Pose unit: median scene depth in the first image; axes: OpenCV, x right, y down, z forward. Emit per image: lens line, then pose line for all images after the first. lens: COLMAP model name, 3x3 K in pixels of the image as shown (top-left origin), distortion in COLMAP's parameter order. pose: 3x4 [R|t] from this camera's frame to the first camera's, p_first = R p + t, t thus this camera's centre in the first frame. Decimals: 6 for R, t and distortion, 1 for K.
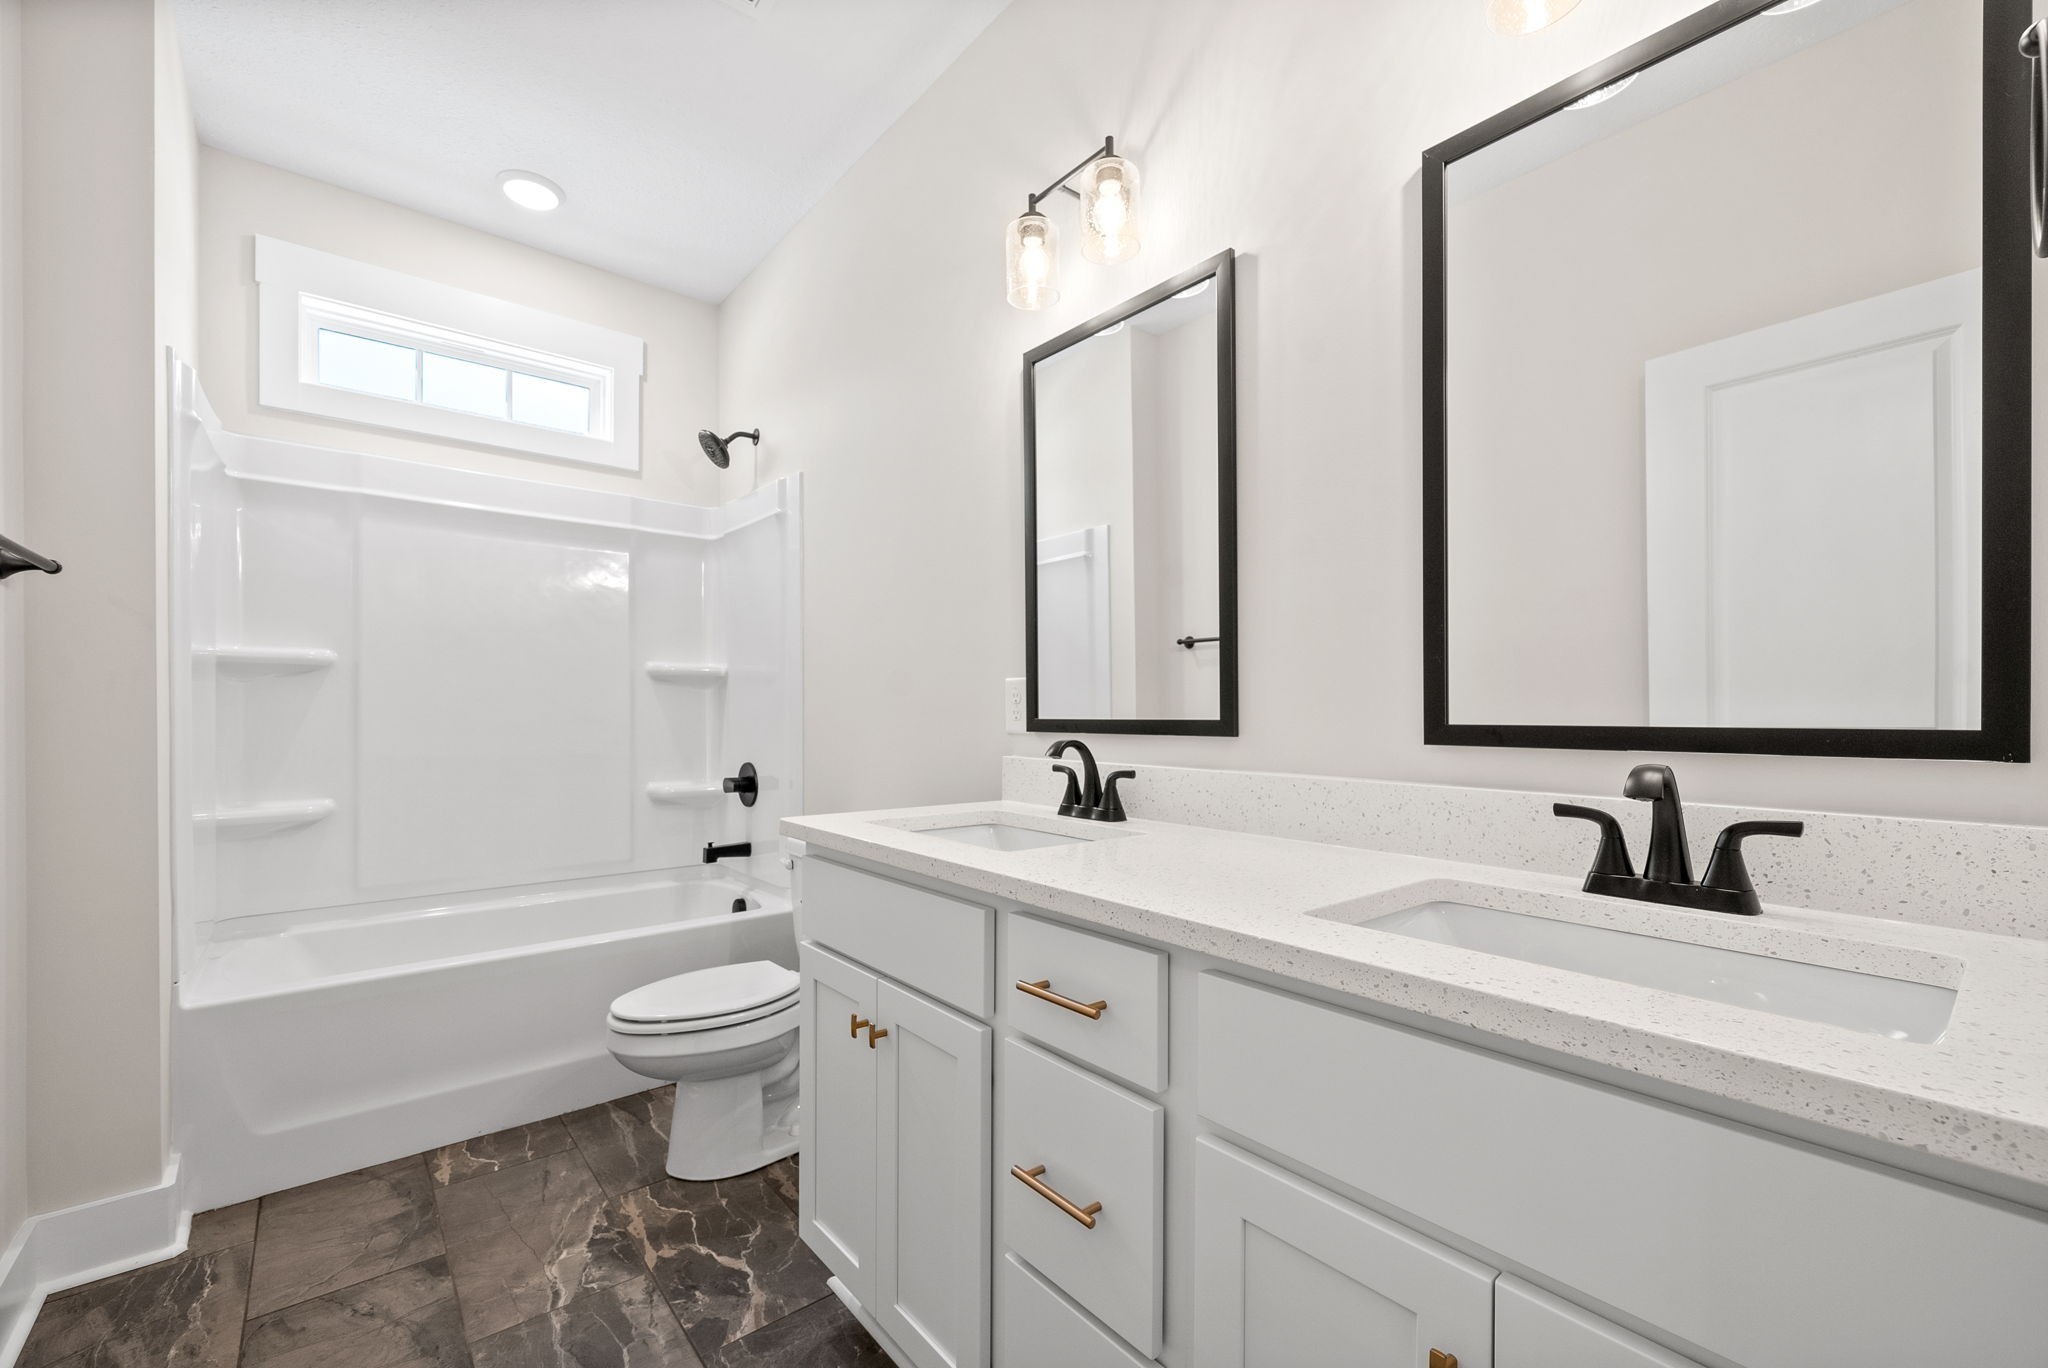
lens RADIAL K [[852.4, 0, 1015.9], [0, 852.4, 692.5], [0, 0, 1]] dist [-0.004420, -0.000535]
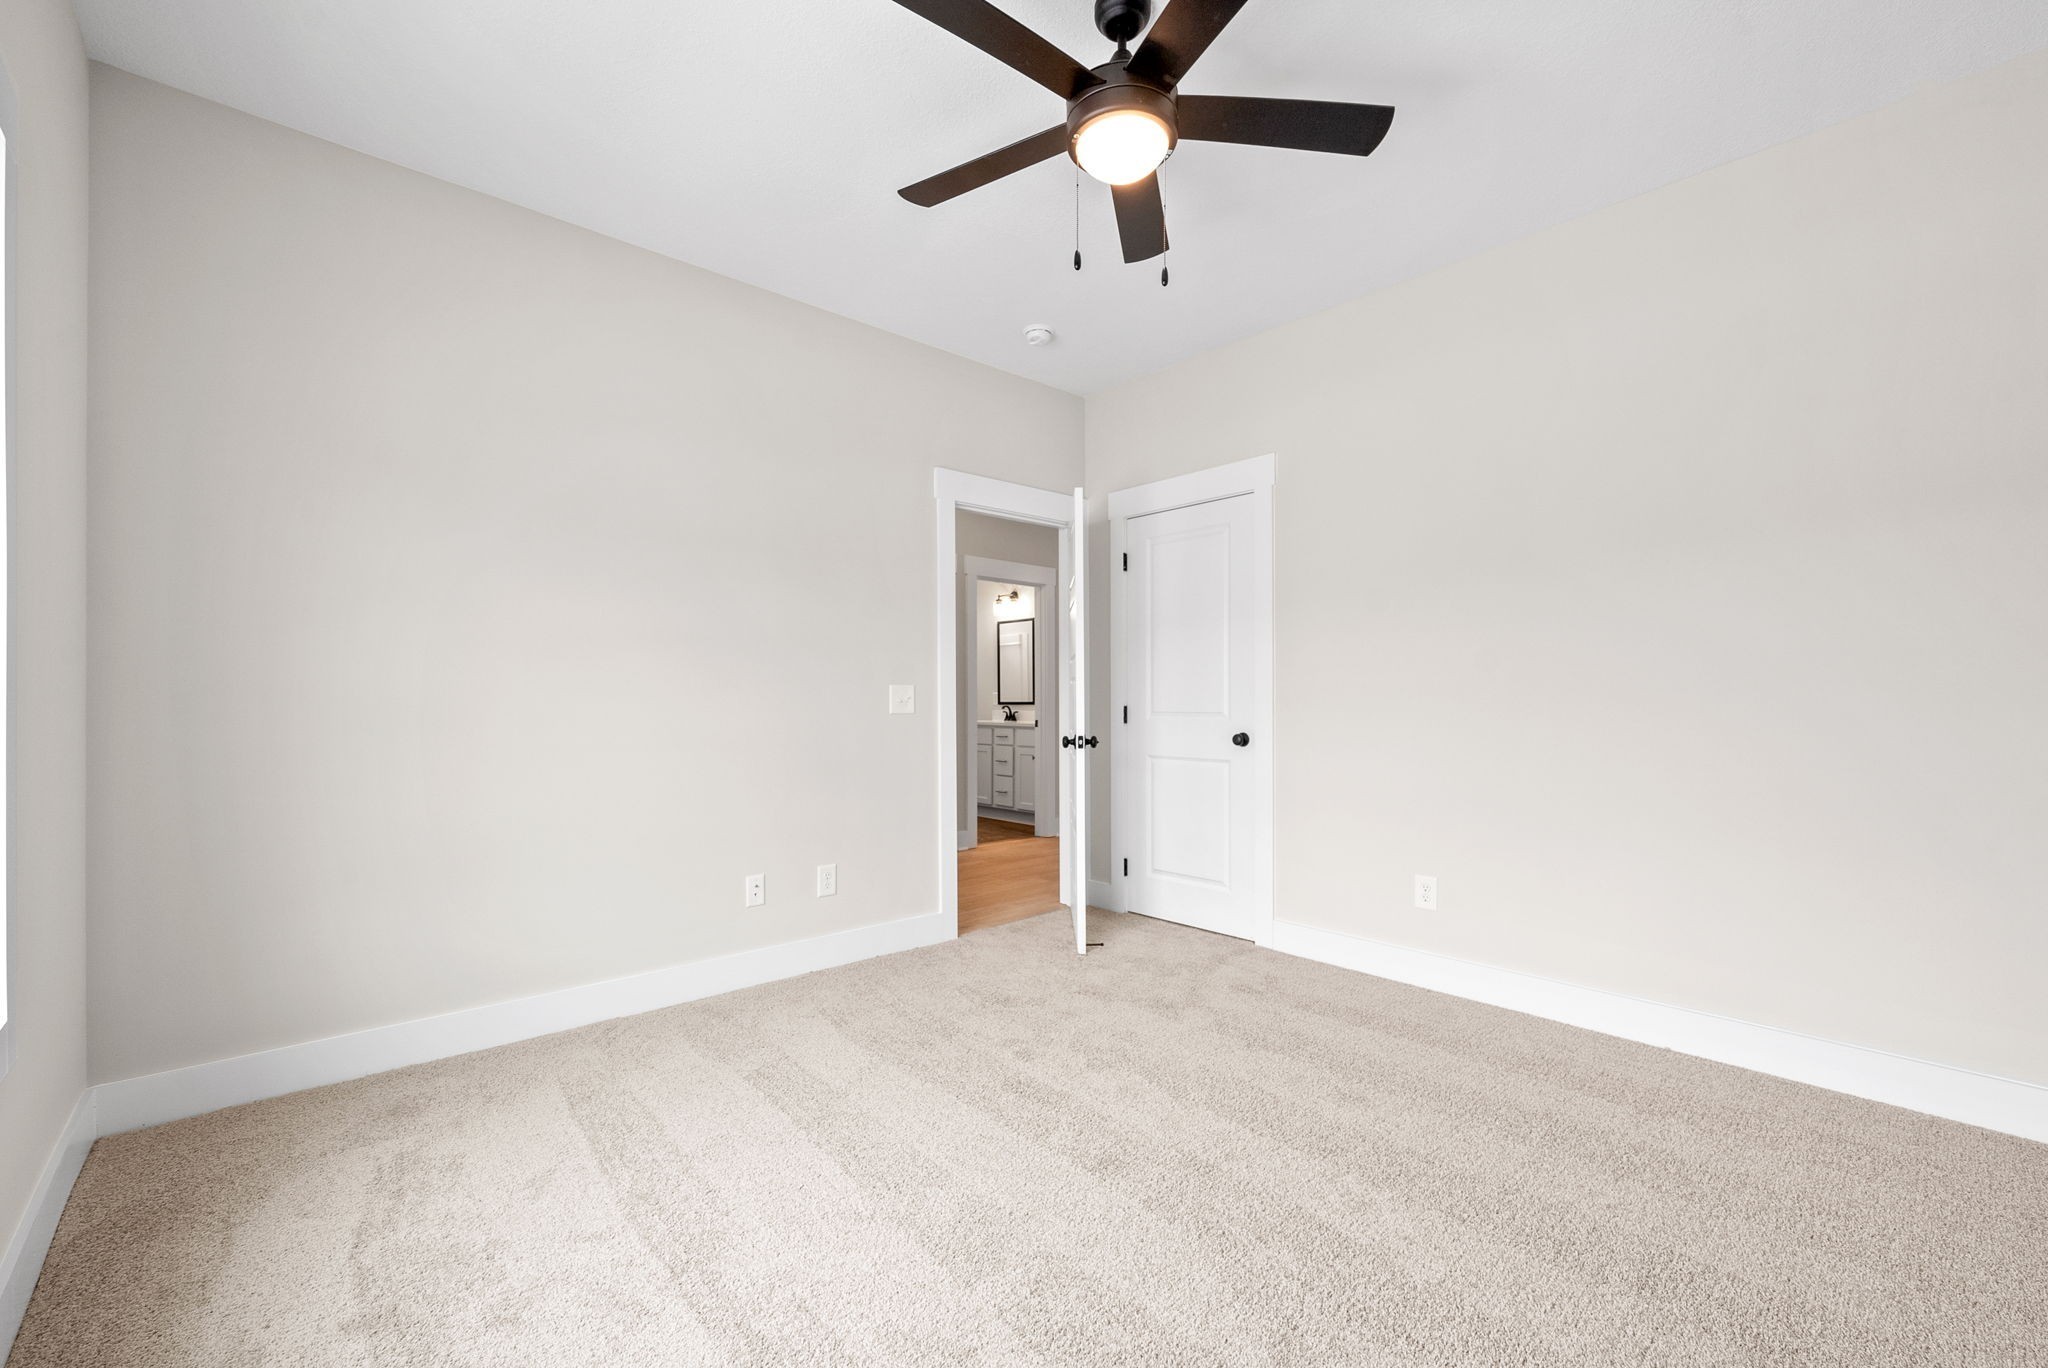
lens RADIAL K [[852.4, 0, 1025.4], [0, 852.4, 691.5], [0, 0, 1]] dist [-0.004420, -0.000535]
pose [[0.999109, -0.001788, 0.042174, -0.039335], [0.001291, 0.999930, 0.011802, -0.098499], [-0.042192, -0.011737, 0.999041, -4.447069]]
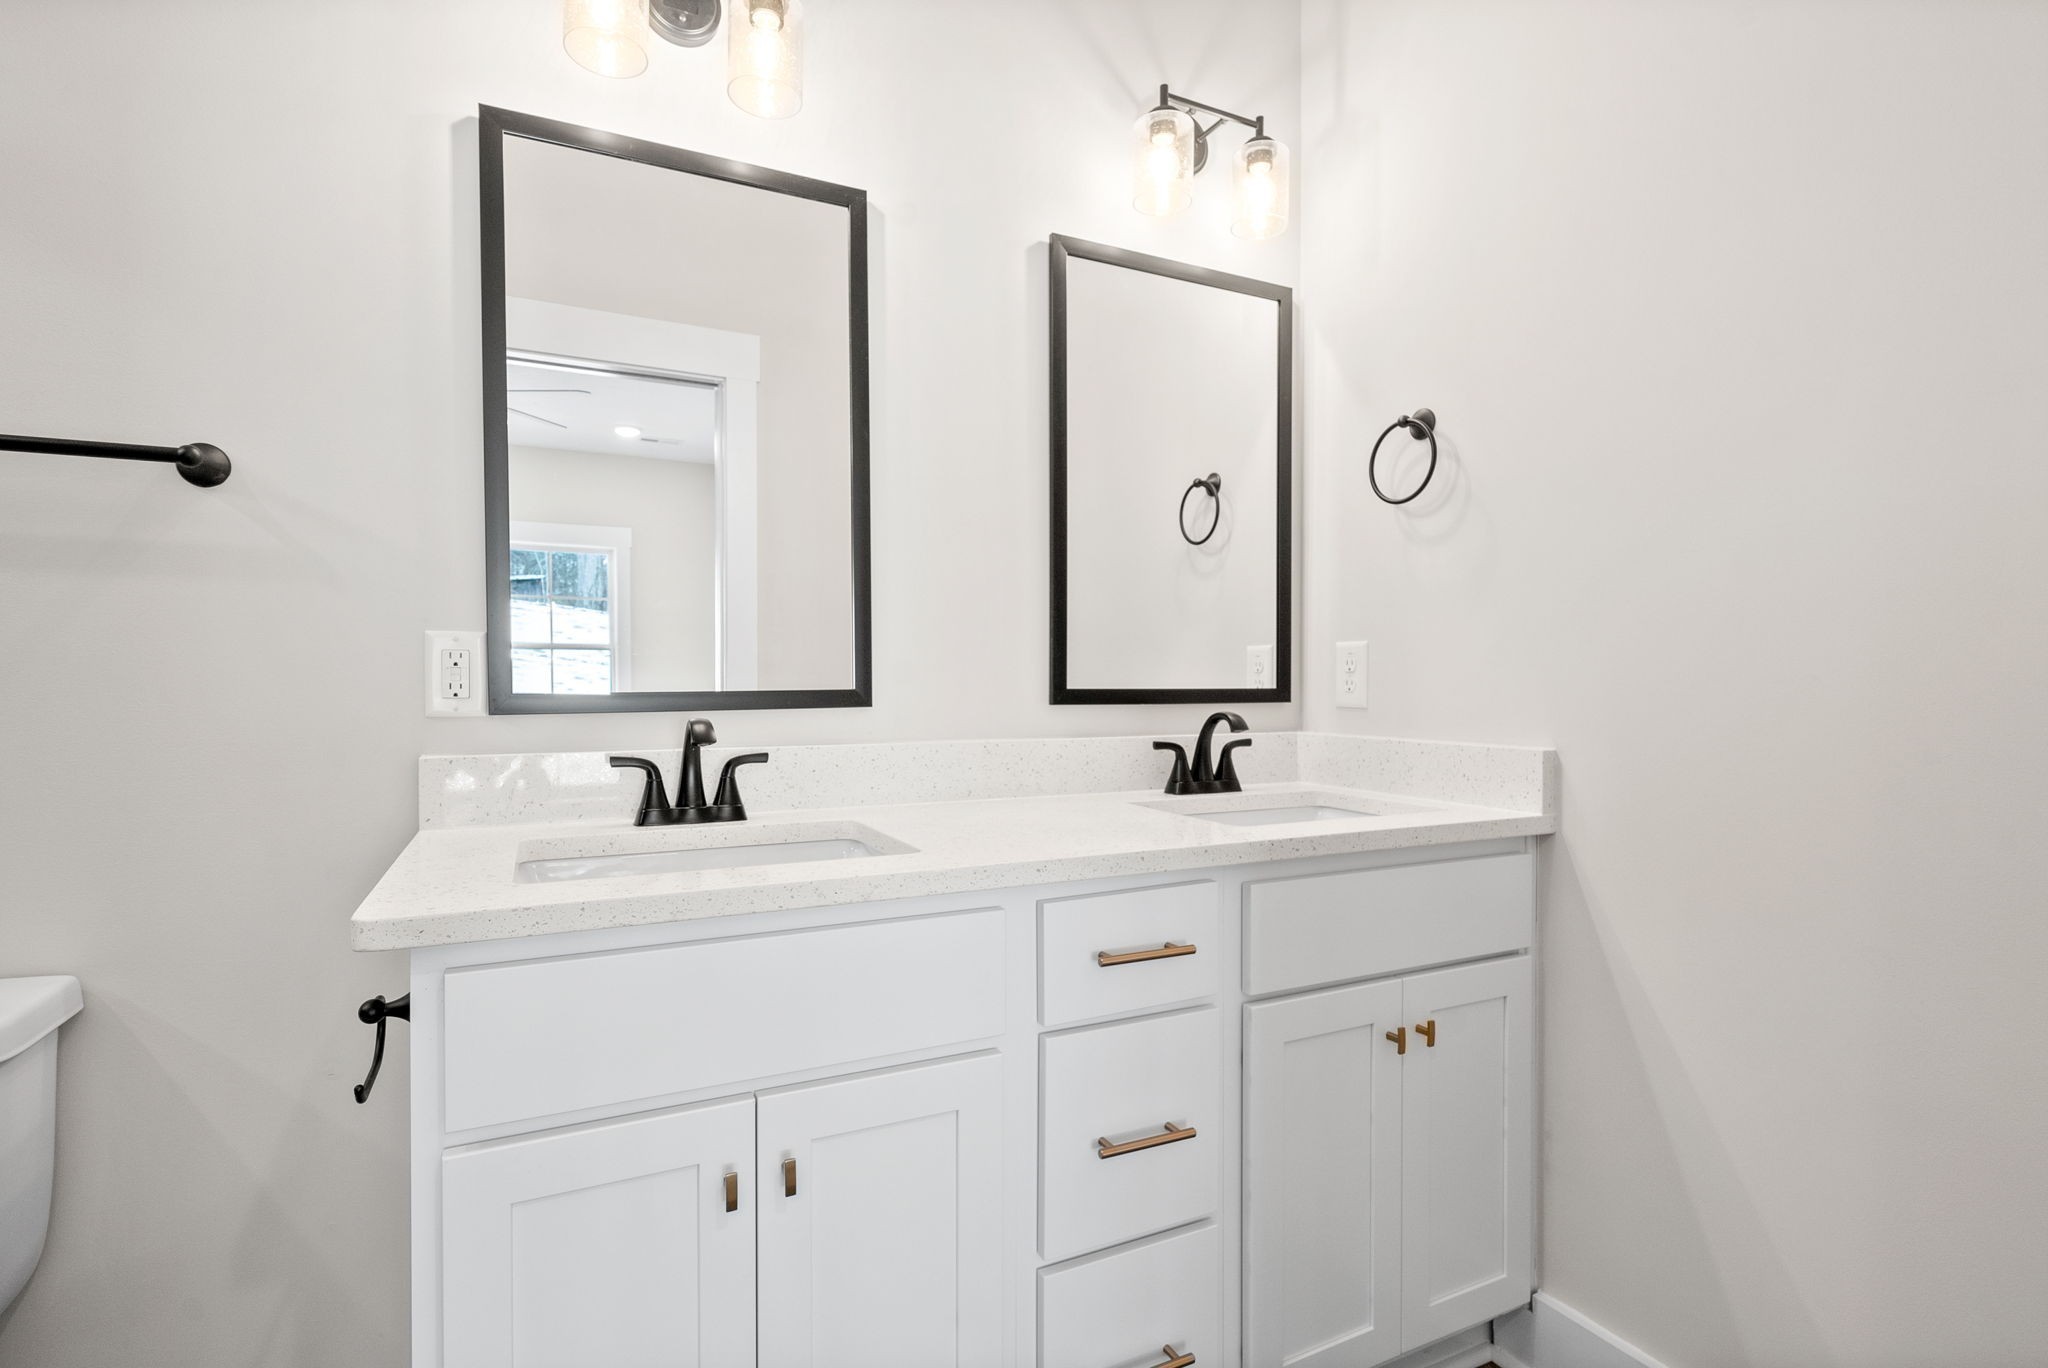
lens RADIAL K [[720.6, 0, 1019.5], [0, 720.6, 684.8], [0, 0, 1]] dist [0.000225, 0.000015]
pose [[0.332177, -0.009258, 0.943172, -0.443886], [-0.020774, 0.999637, 0.017129, 0.010406], [-0.942988, -0.025284, 0.331865, 0.554484]]
